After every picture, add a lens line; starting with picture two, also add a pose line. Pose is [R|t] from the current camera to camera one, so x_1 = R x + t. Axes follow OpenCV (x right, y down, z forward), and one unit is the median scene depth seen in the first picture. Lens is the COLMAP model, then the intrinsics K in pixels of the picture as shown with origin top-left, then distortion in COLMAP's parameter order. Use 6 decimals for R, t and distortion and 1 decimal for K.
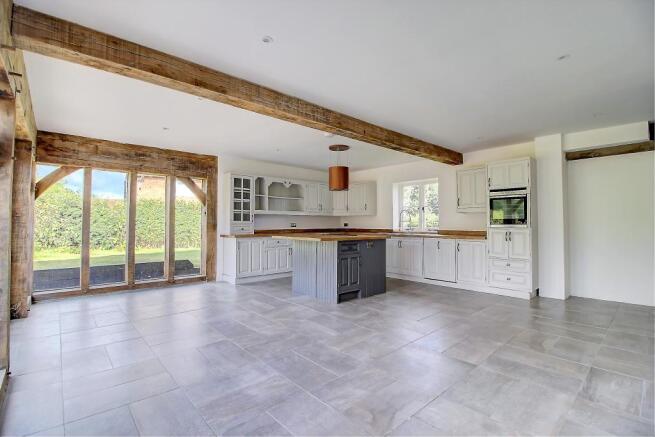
lens RADIAL K [[302.1, 0, 329.3], [0, 302.1, 218.0], [0, 0, 1]] dist [-0.003164, -0.000739]
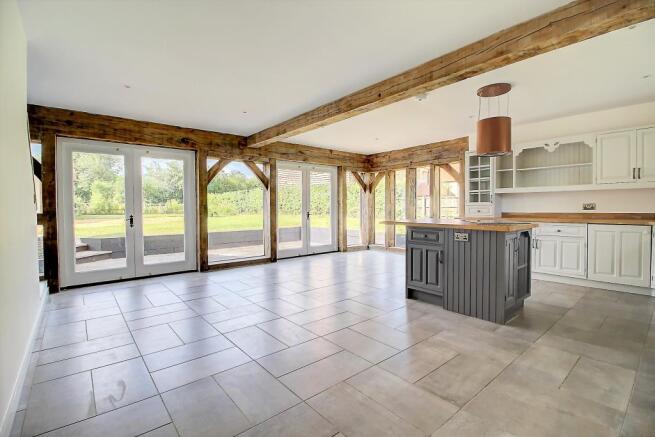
lens RADIAL K [[302.1, 0, 329.2], [0, 302.1, 216.1], [0, 0, 1]] dist [-0.003164, -0.000739]
pose [[-0.034054, 0.031036, -0.998938, 0.643193], [0.026572, 0.999192, 0.030138, 0.012803], [0.999067, -0.025518, -0.034852, 0.588598]]
